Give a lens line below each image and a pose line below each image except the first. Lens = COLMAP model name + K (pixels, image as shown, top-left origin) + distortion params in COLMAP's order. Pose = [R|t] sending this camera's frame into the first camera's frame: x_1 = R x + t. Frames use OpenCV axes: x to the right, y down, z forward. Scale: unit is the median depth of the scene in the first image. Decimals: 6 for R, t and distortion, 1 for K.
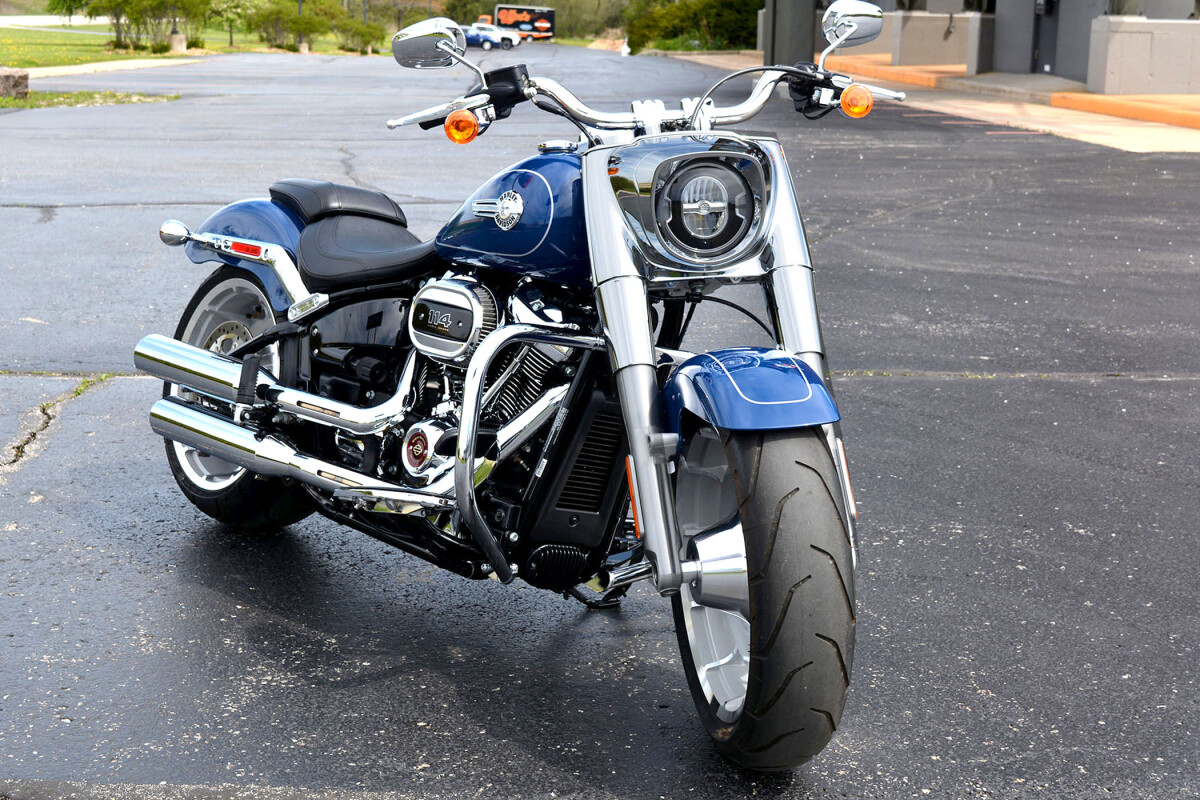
lens RADIAL K [[1577.5, 0, 600.3], [0, 1577.5, 401.6], [0, 0, 1]] dist [-0.026745, 0.000000]
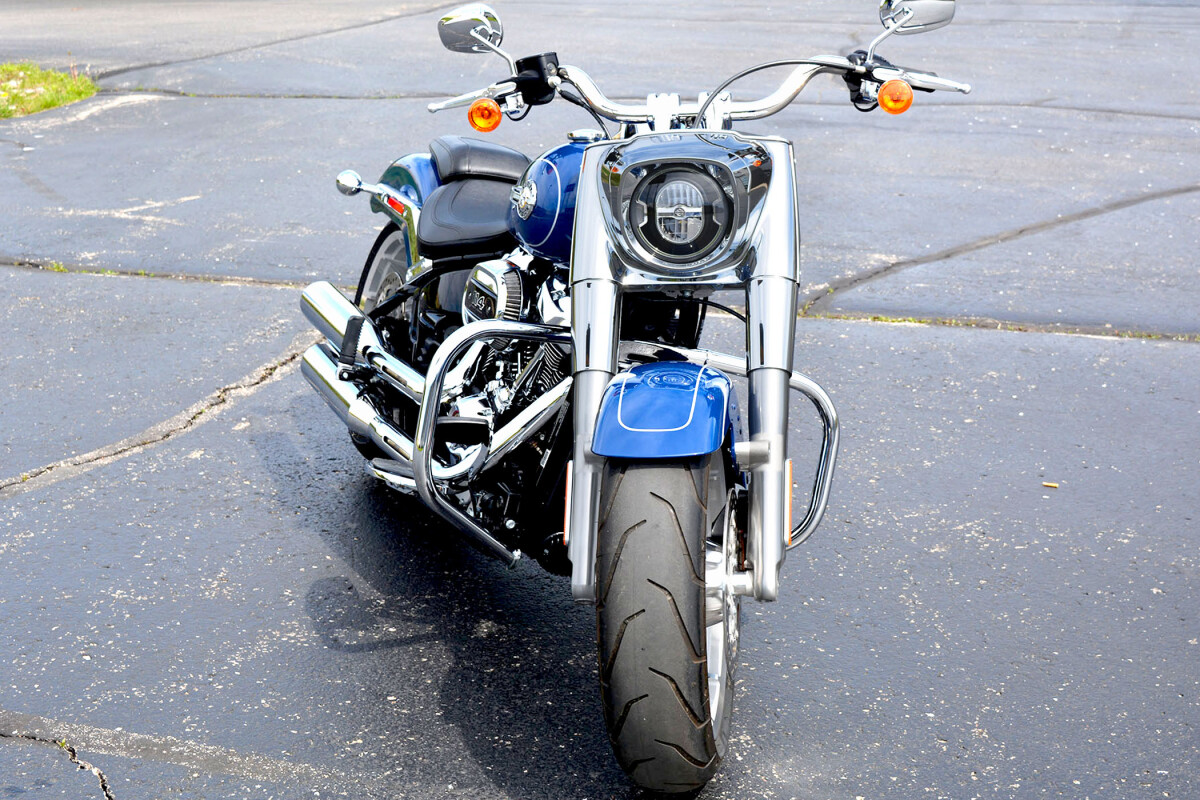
lens RADIAL K [[1644.7, 0, 599.7], [0, 1644.7, 398.2], [0, 0, 1]] dist [-0.035881, 0.000000]
pose [[0.964860, 0.070687, -0.253077, 0.262425], [-0.058156, 0.996698, 0.056668, -0.058160], [0.256247, -0.039959, 0.965785, -0.001769]]
